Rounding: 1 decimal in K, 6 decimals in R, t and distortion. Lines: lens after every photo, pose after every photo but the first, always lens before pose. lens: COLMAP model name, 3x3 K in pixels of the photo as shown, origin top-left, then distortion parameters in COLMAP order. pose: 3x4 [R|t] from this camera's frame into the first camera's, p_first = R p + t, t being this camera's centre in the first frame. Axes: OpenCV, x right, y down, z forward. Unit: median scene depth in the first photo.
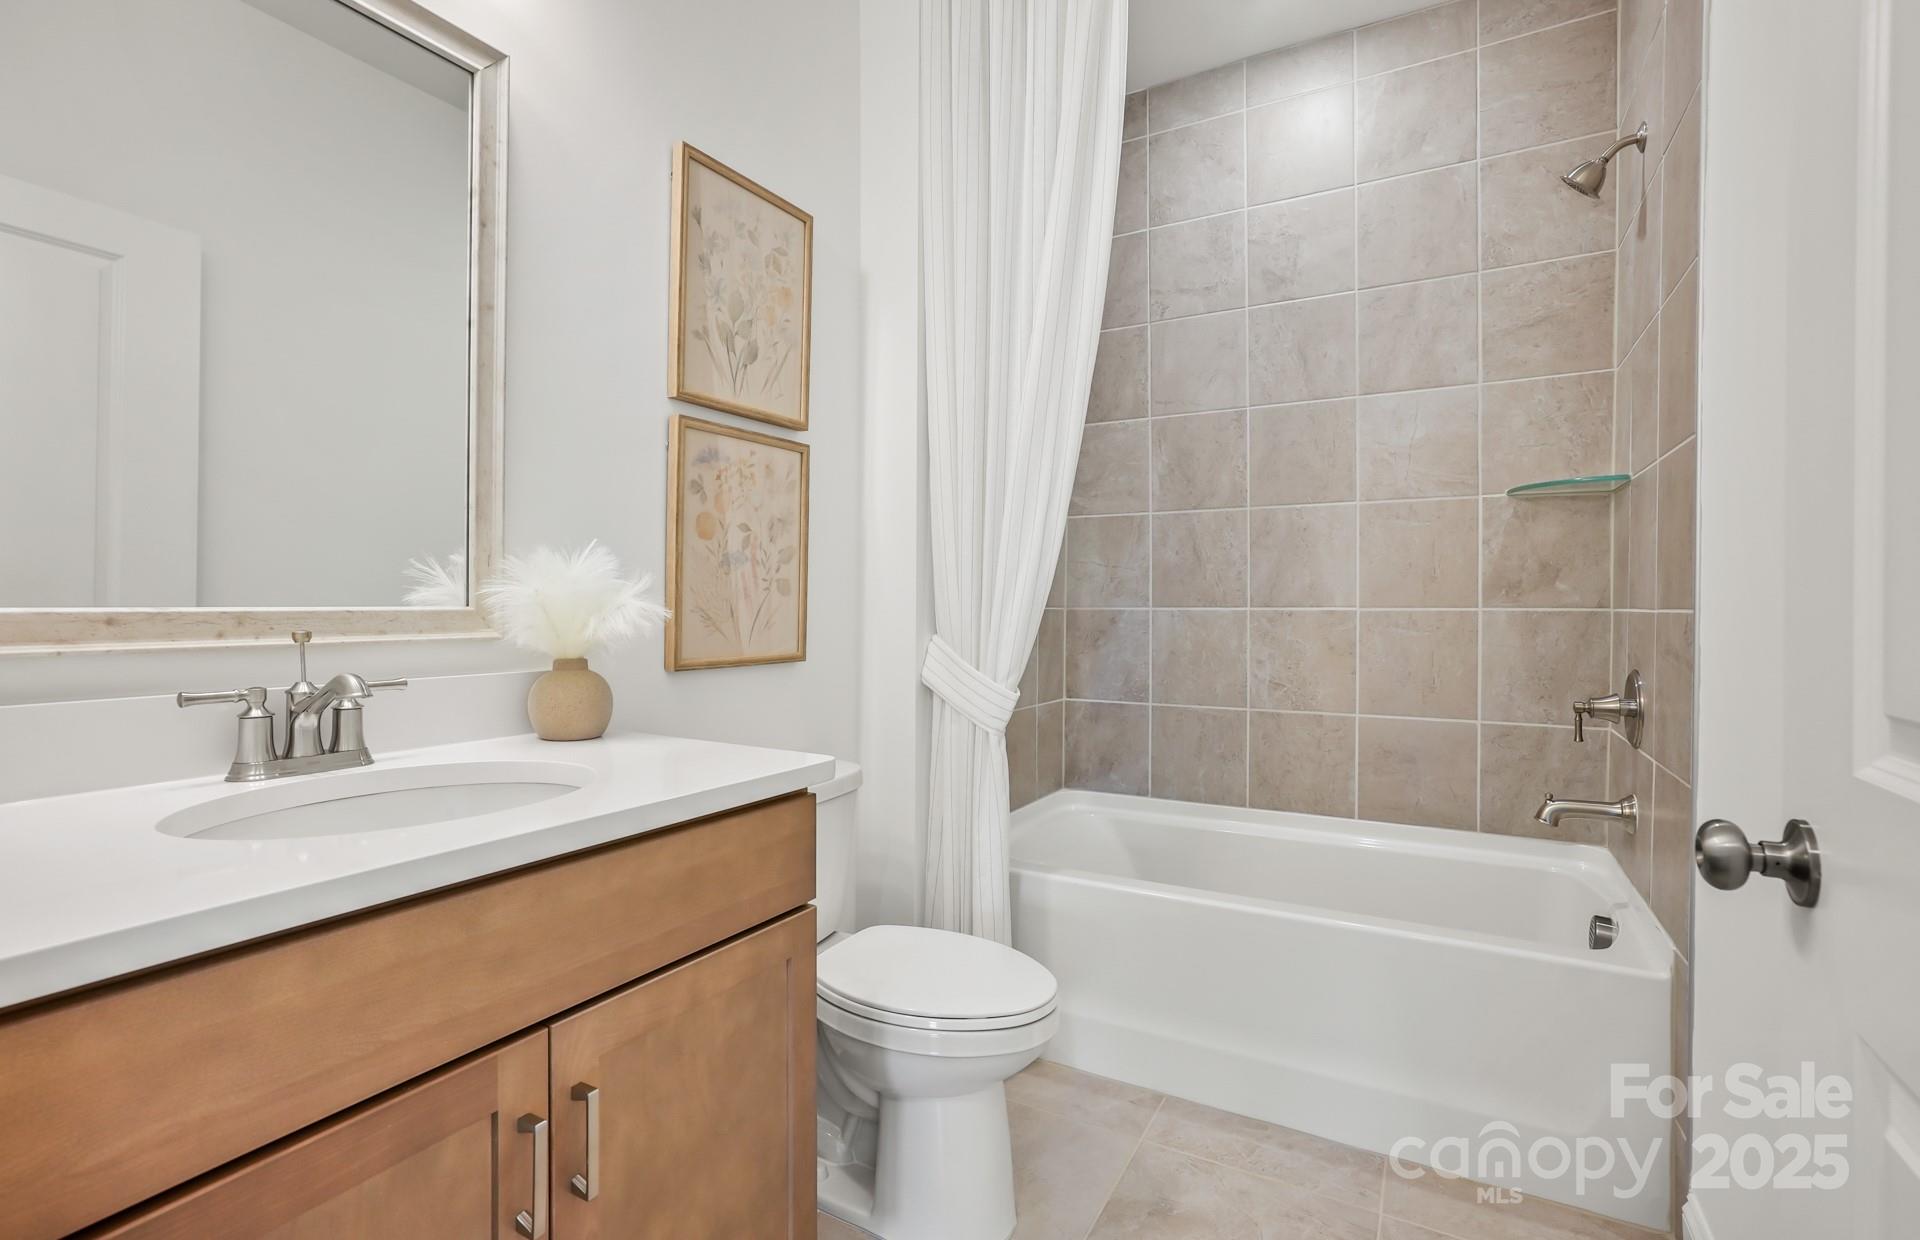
lens RADIAL K [[889.1, 0, 966.0], [0, 889.1, 609.6], [0, 0, 1]] dist [-0.002308, 0.000594]
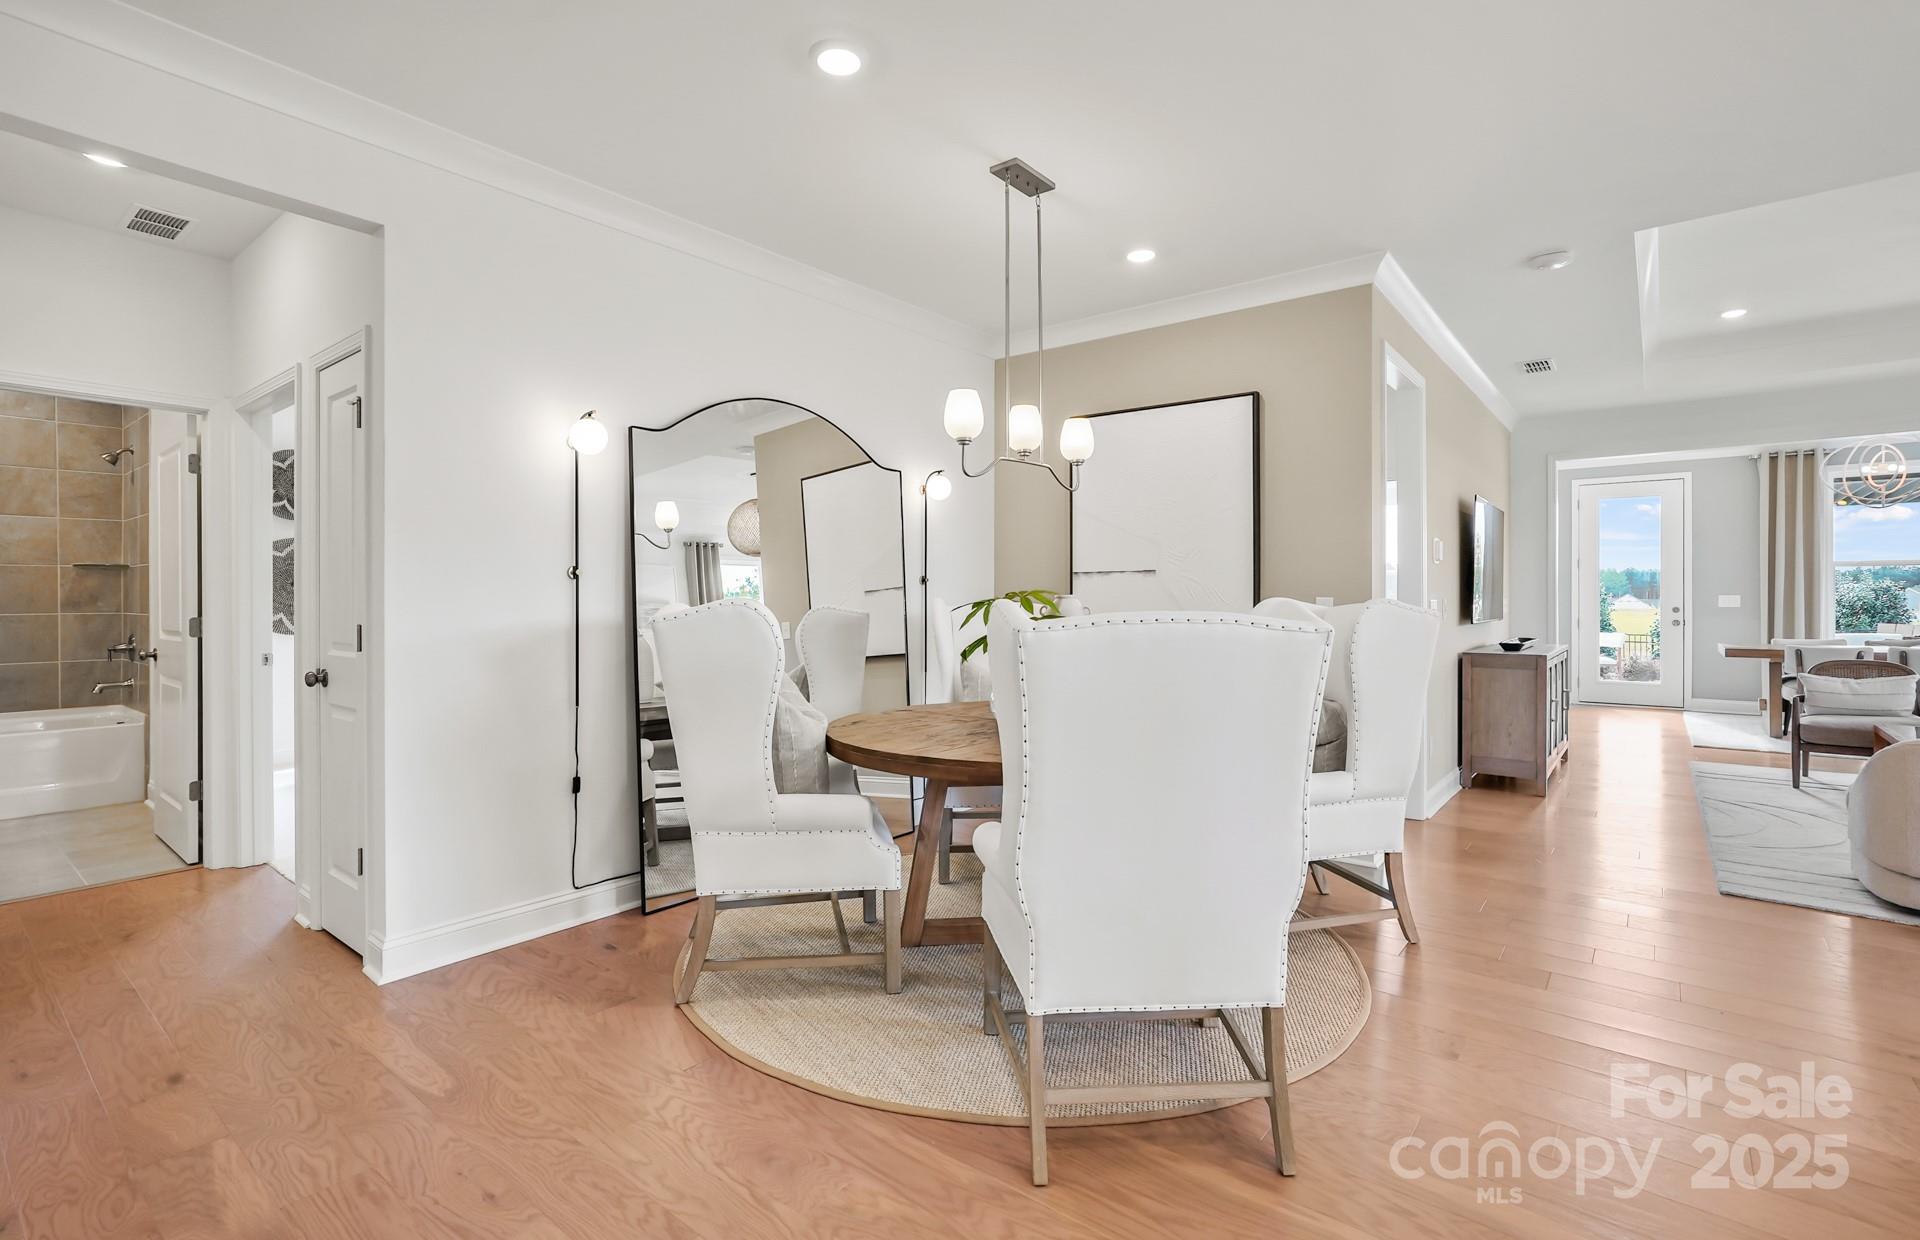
lens RADIAL K [[889.1, 0, 966.5], [0, 889.1, 605.9], [0, 0, 1]] dist [-0.002308, 0.000594]
pose [[0.170759, -0.008757, 0.985274, -1.369273], [0.004063, 0.999958, 0.008183, -0.031786], [-0.985304, 0.002606, 0.170787, -1.824719]]
